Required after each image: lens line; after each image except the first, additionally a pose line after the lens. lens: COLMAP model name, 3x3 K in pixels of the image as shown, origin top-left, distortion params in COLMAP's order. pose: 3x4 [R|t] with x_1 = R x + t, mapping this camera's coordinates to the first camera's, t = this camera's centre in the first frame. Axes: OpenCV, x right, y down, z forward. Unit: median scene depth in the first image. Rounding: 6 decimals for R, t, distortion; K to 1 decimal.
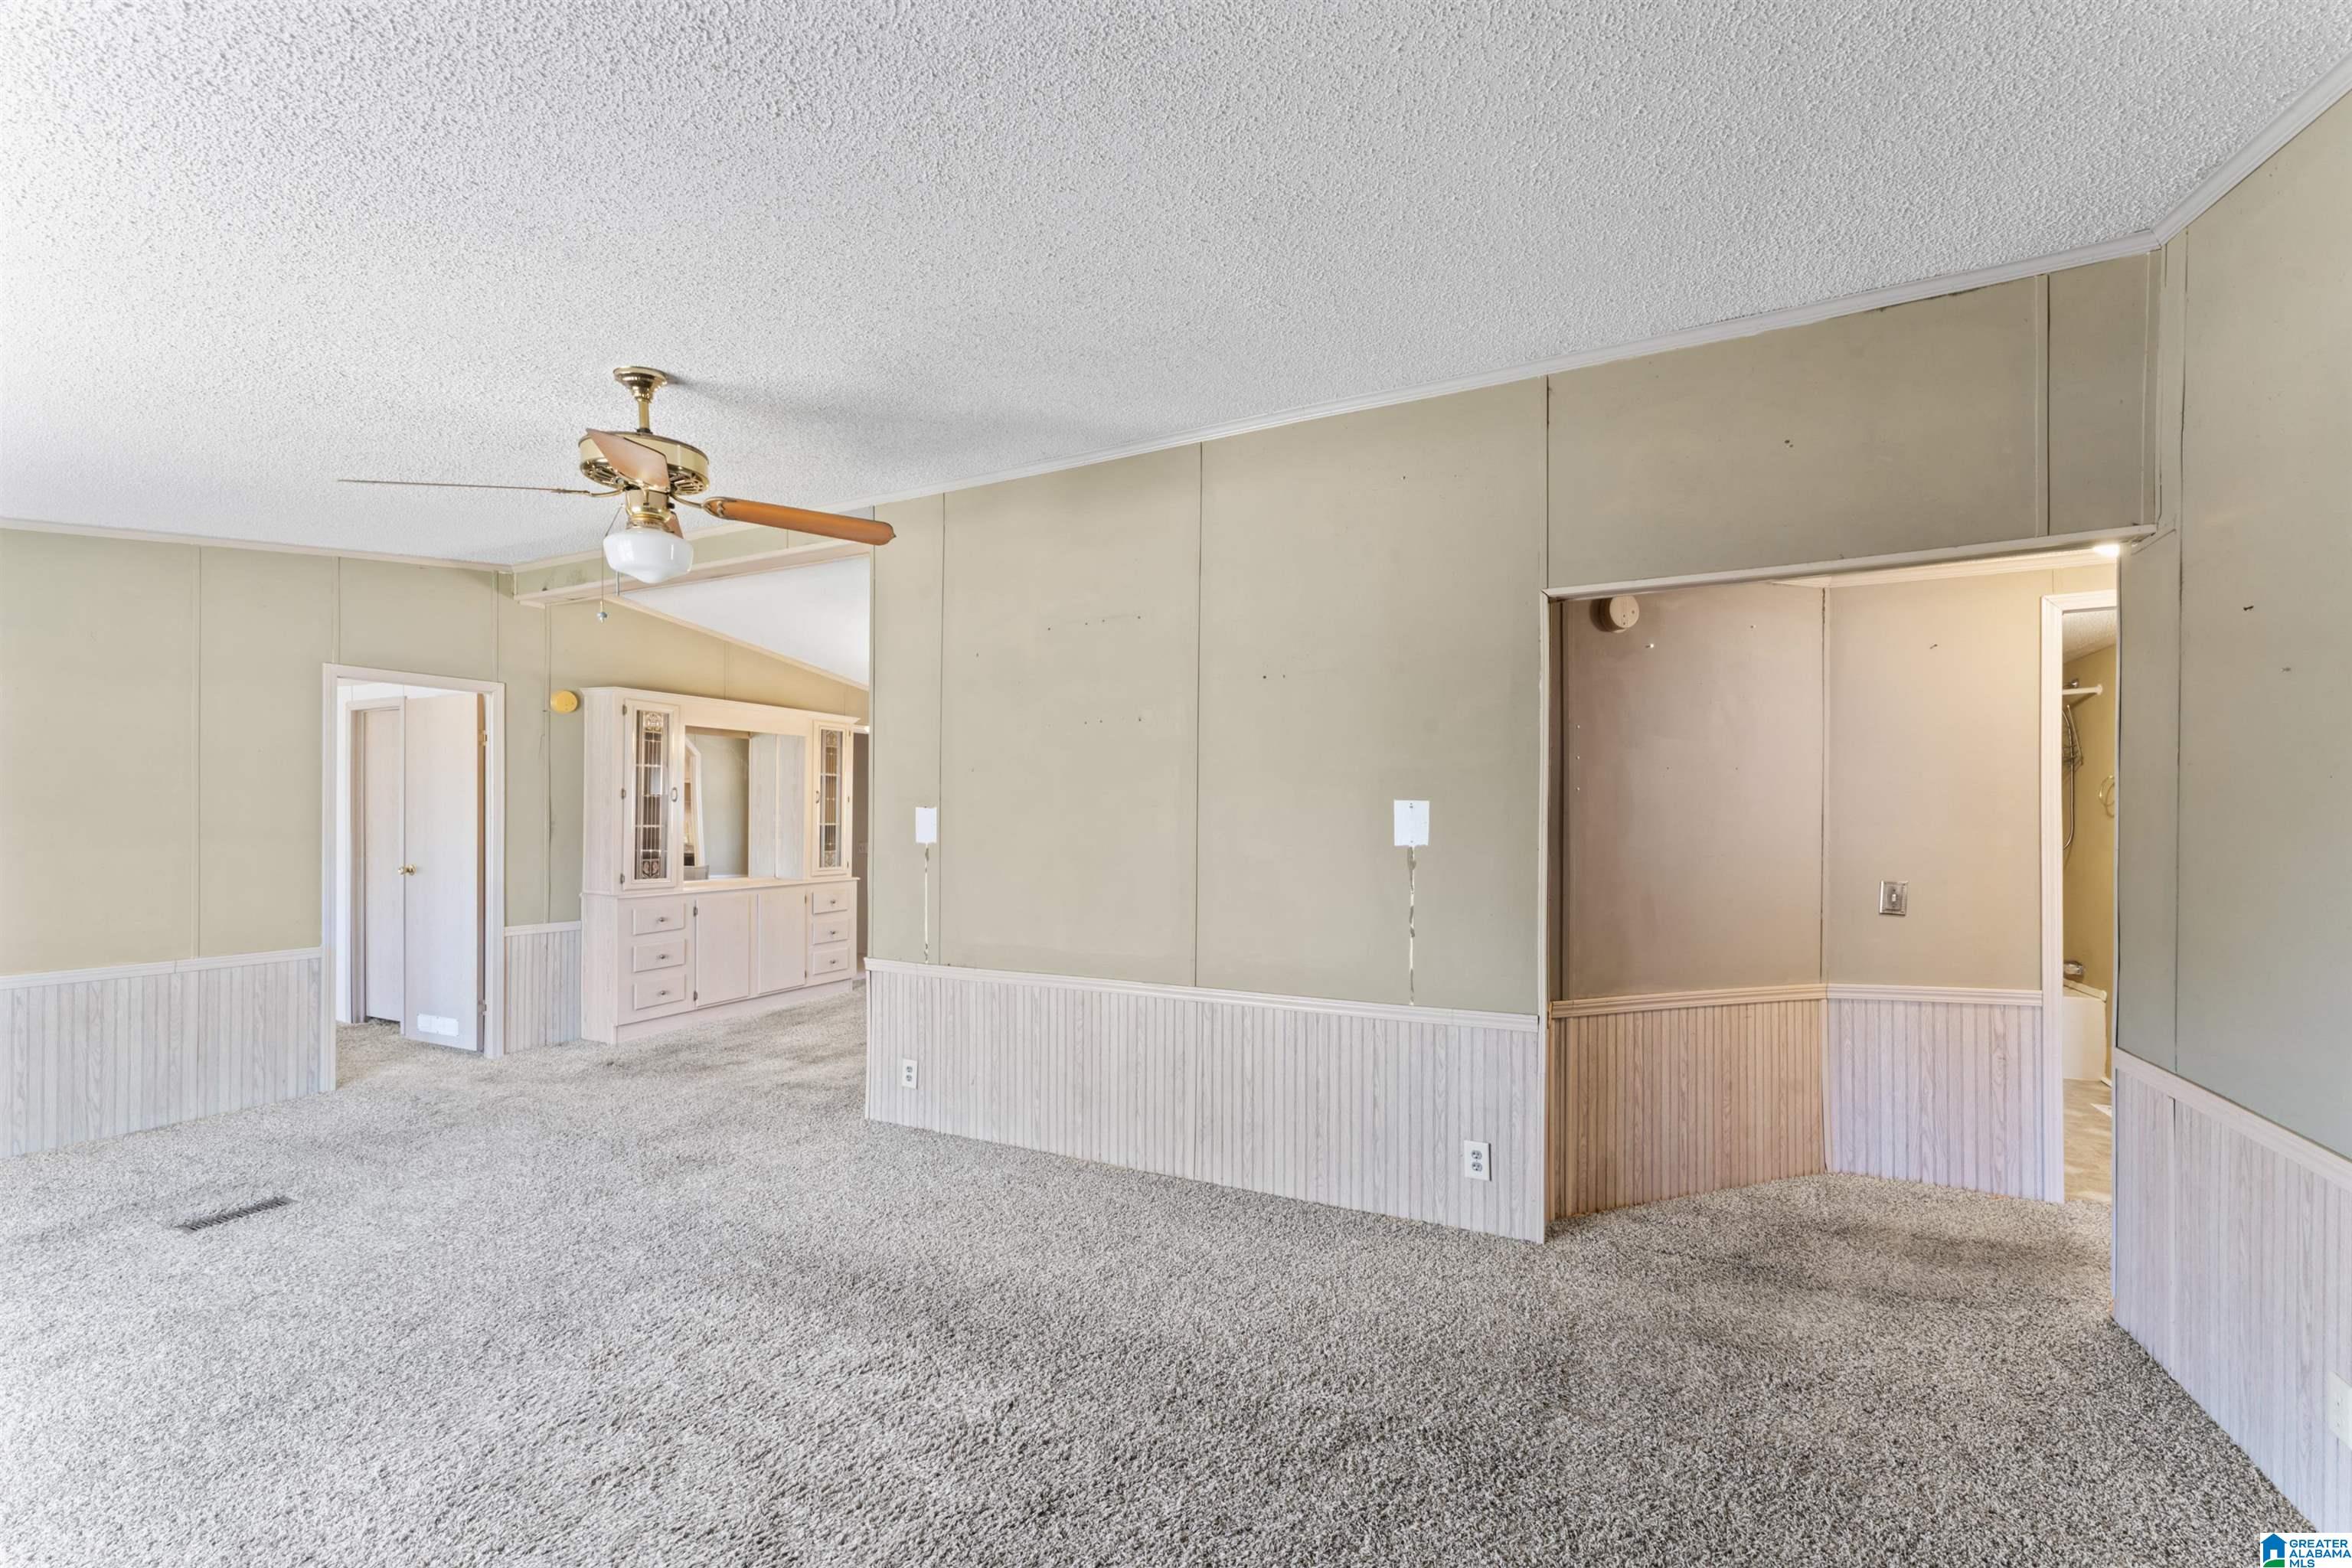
lens RADIAL K [[952.3, 0, 1177.5], [0, 952.3, 808.6], [0, 0, 1]] dist [0.004269, 0.000159]
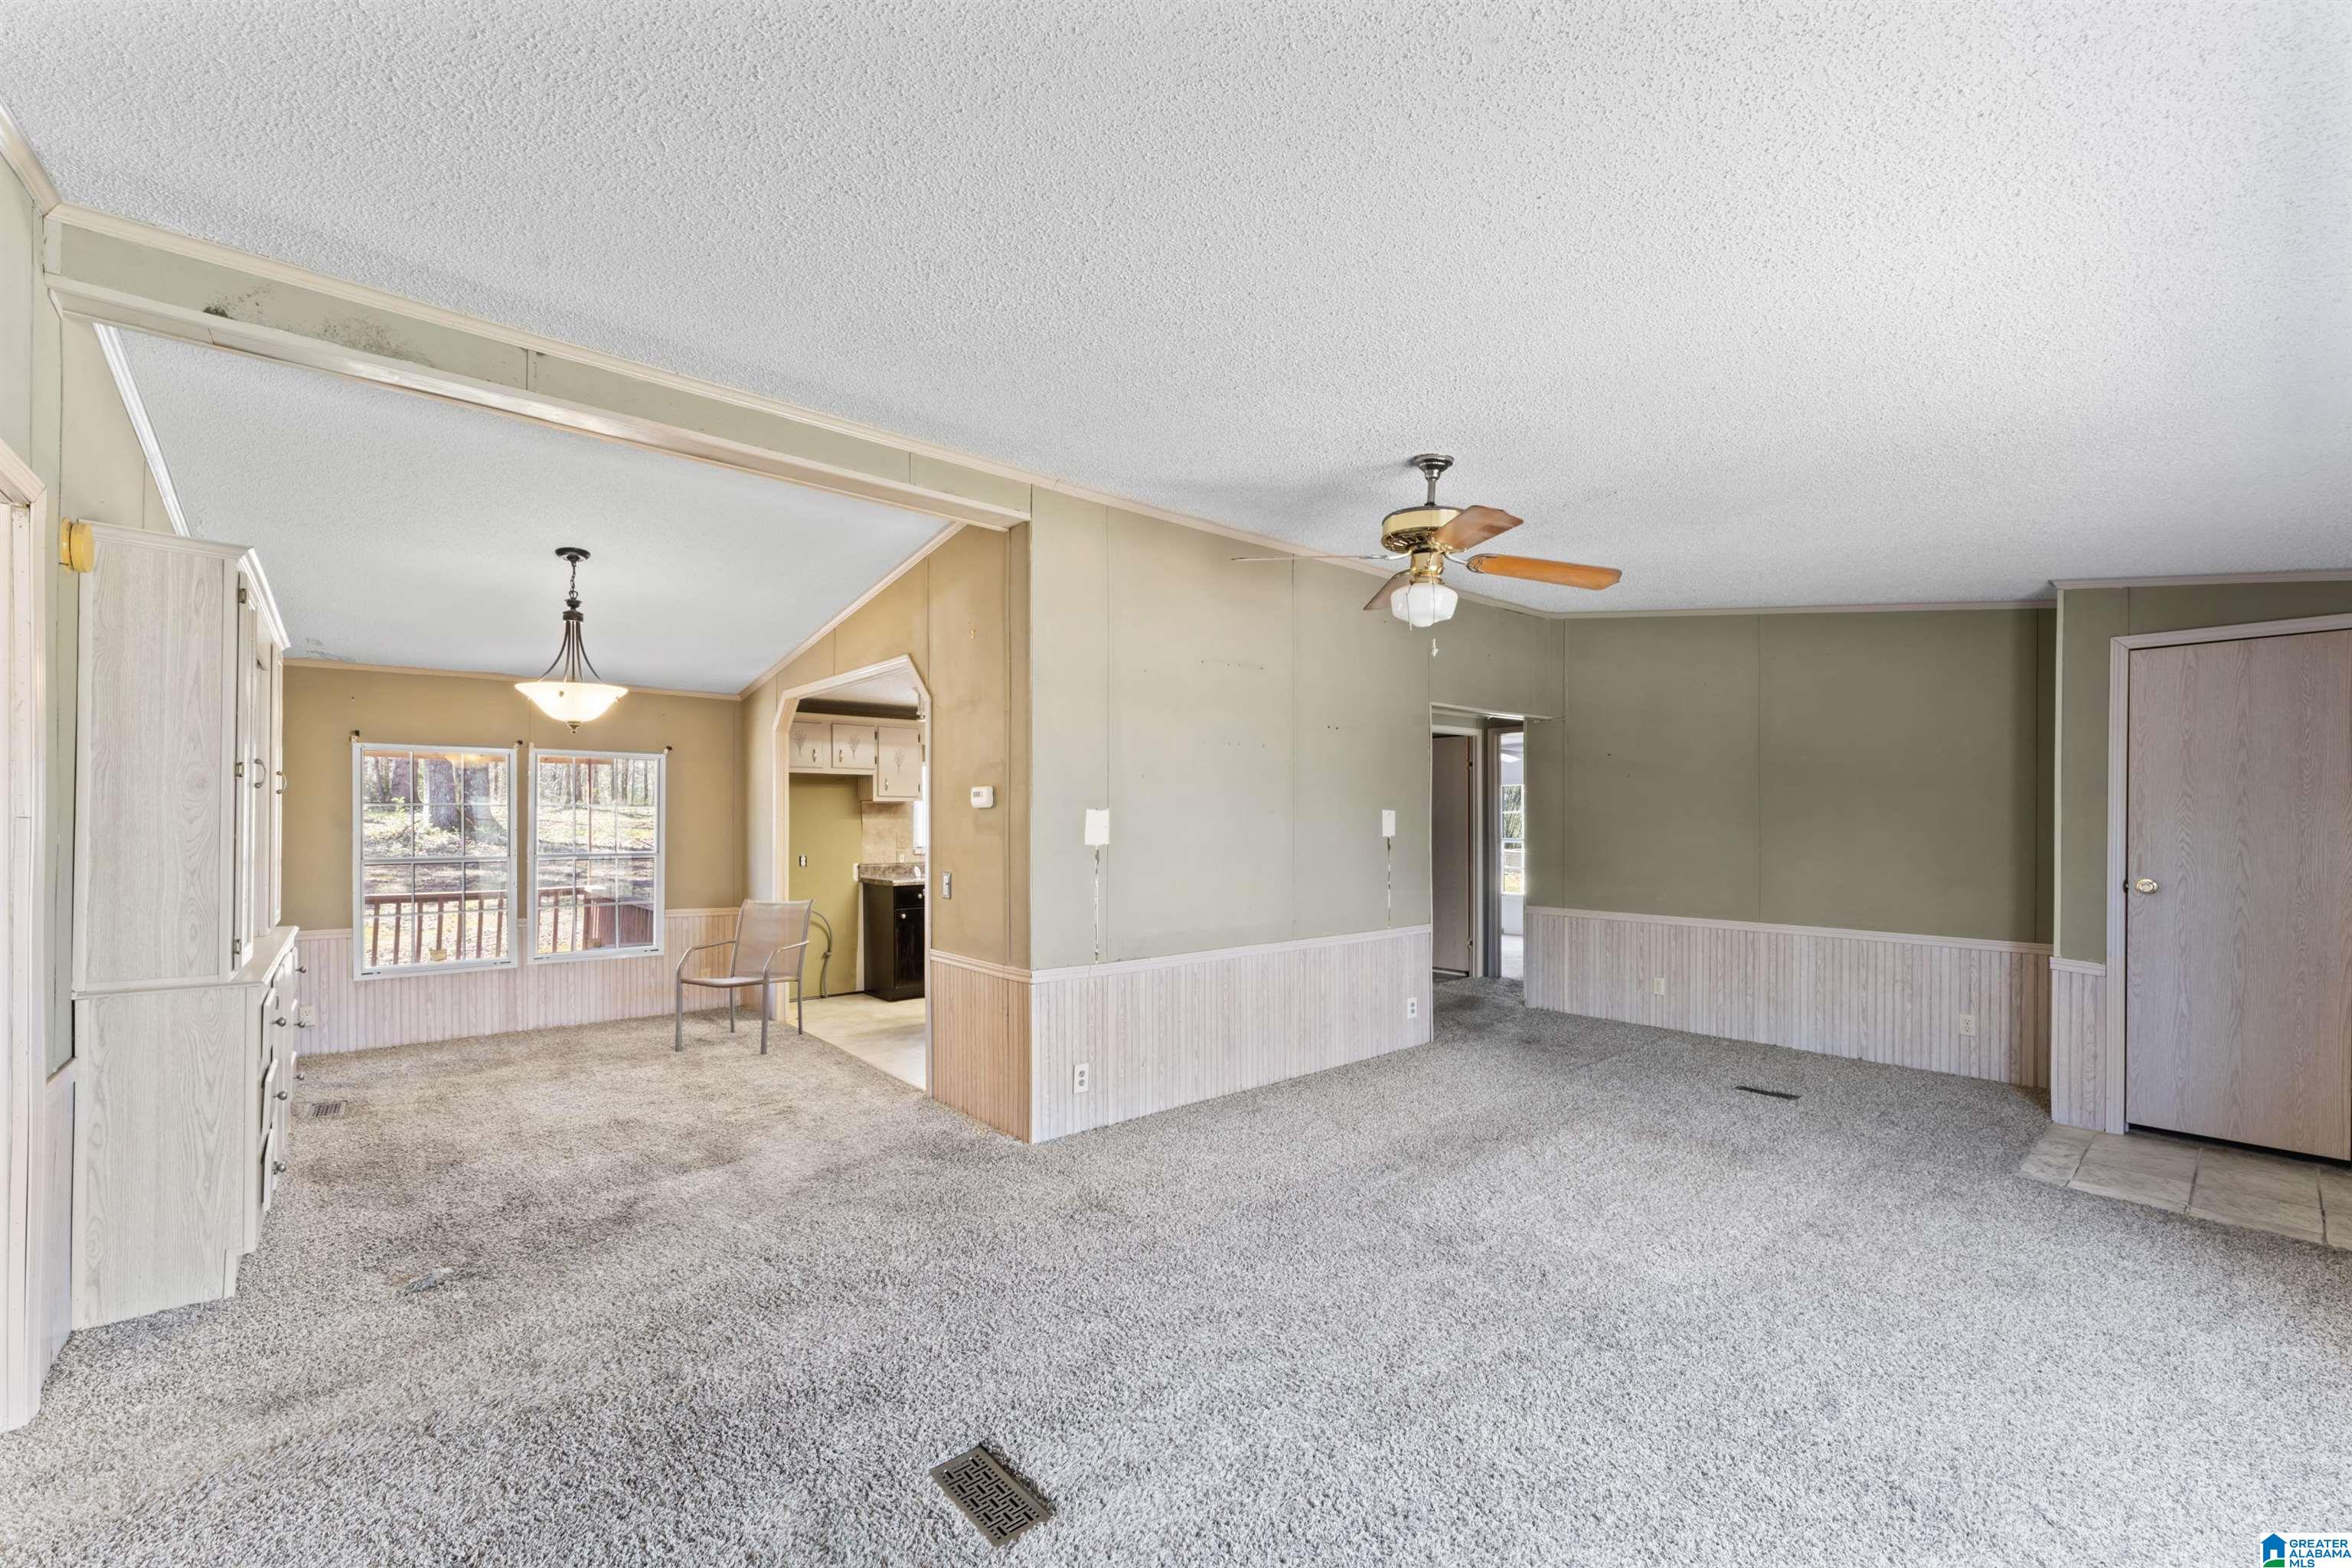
lens RADIAL K [[952.3, 0, 1169.8], [0, 952.3, 818.3], [0, 0, 1]] dist [0.004269, 0.000159]
pose [[0.397208, 0.003057, 0.917723, -0.882698], [-0.008050, 0.999968, 0.000154, 0.005181], [-0.917693, -0.007449, 0.397220, 0.401034]]
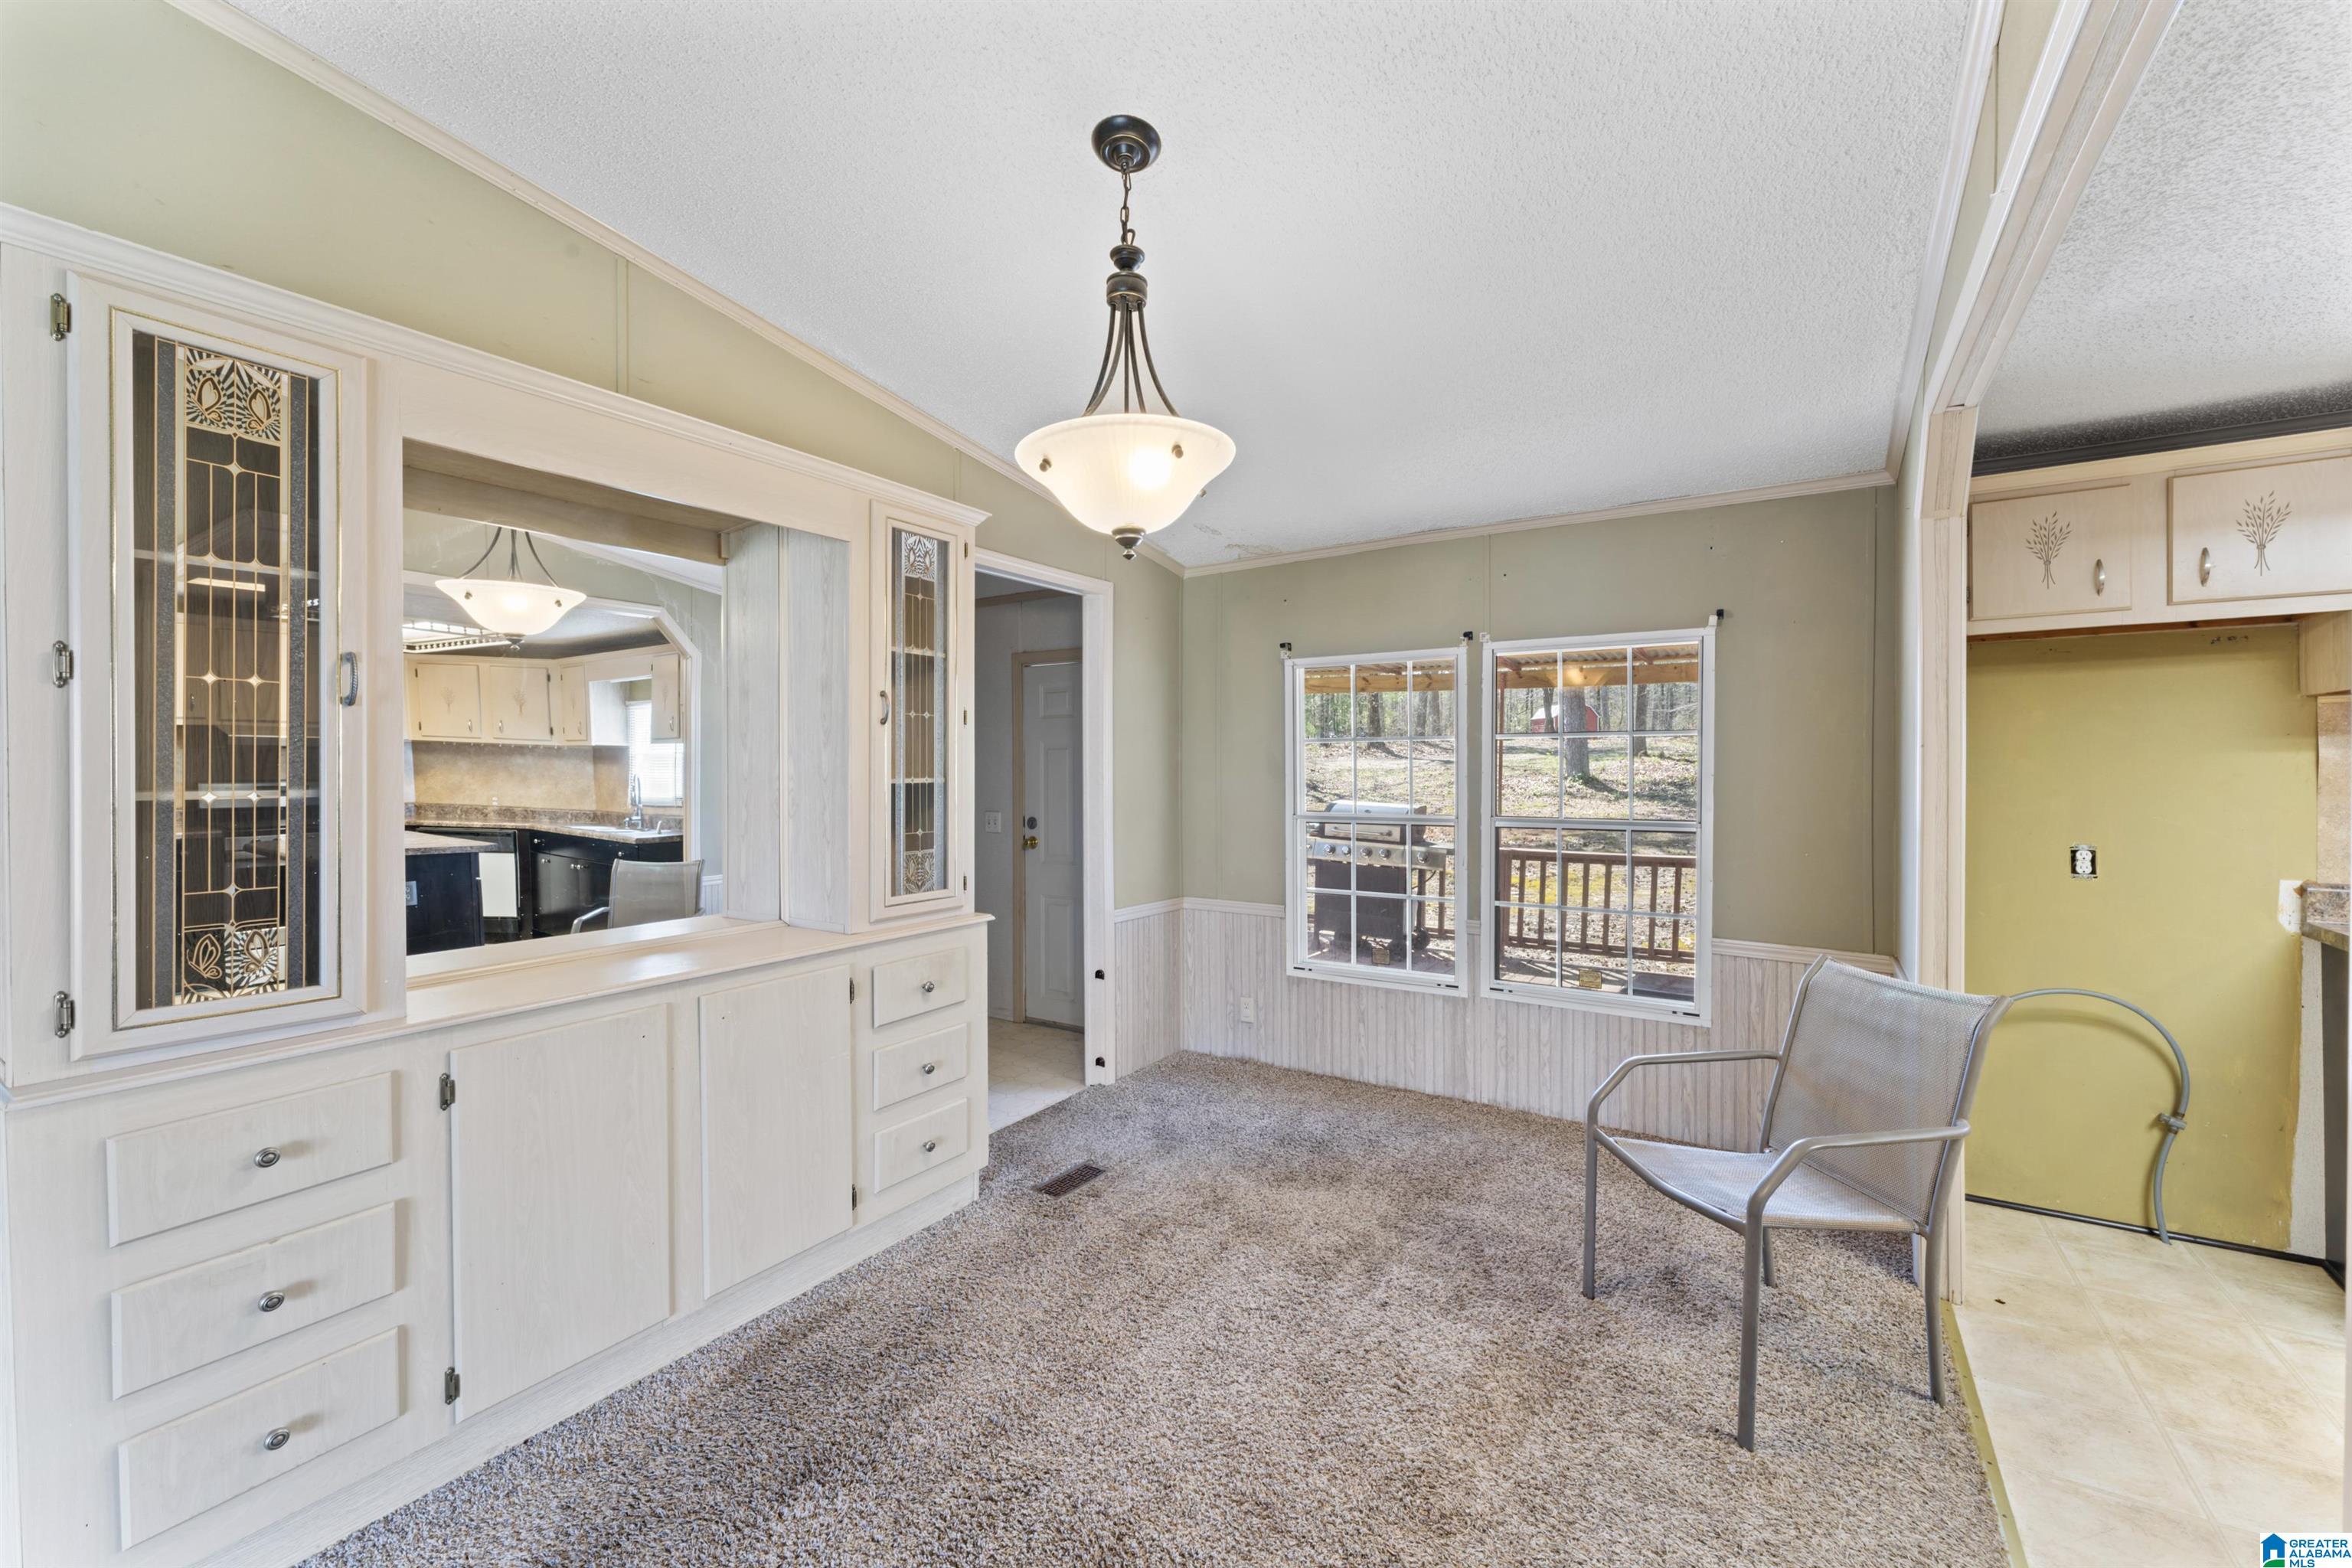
lens RADIAL K [[952.3, 0, 1181.6], [0, 952.3, 773.5], [0, 0, 1]] dist [0.004269, 0.000159]
pose [[0.993955, -0.004747, -0.109682, -0.288127], [0.006386, 0.999873, 0.014595, 0.011370], [0.109598, -0.015208, 0.993860, 0.836040]]
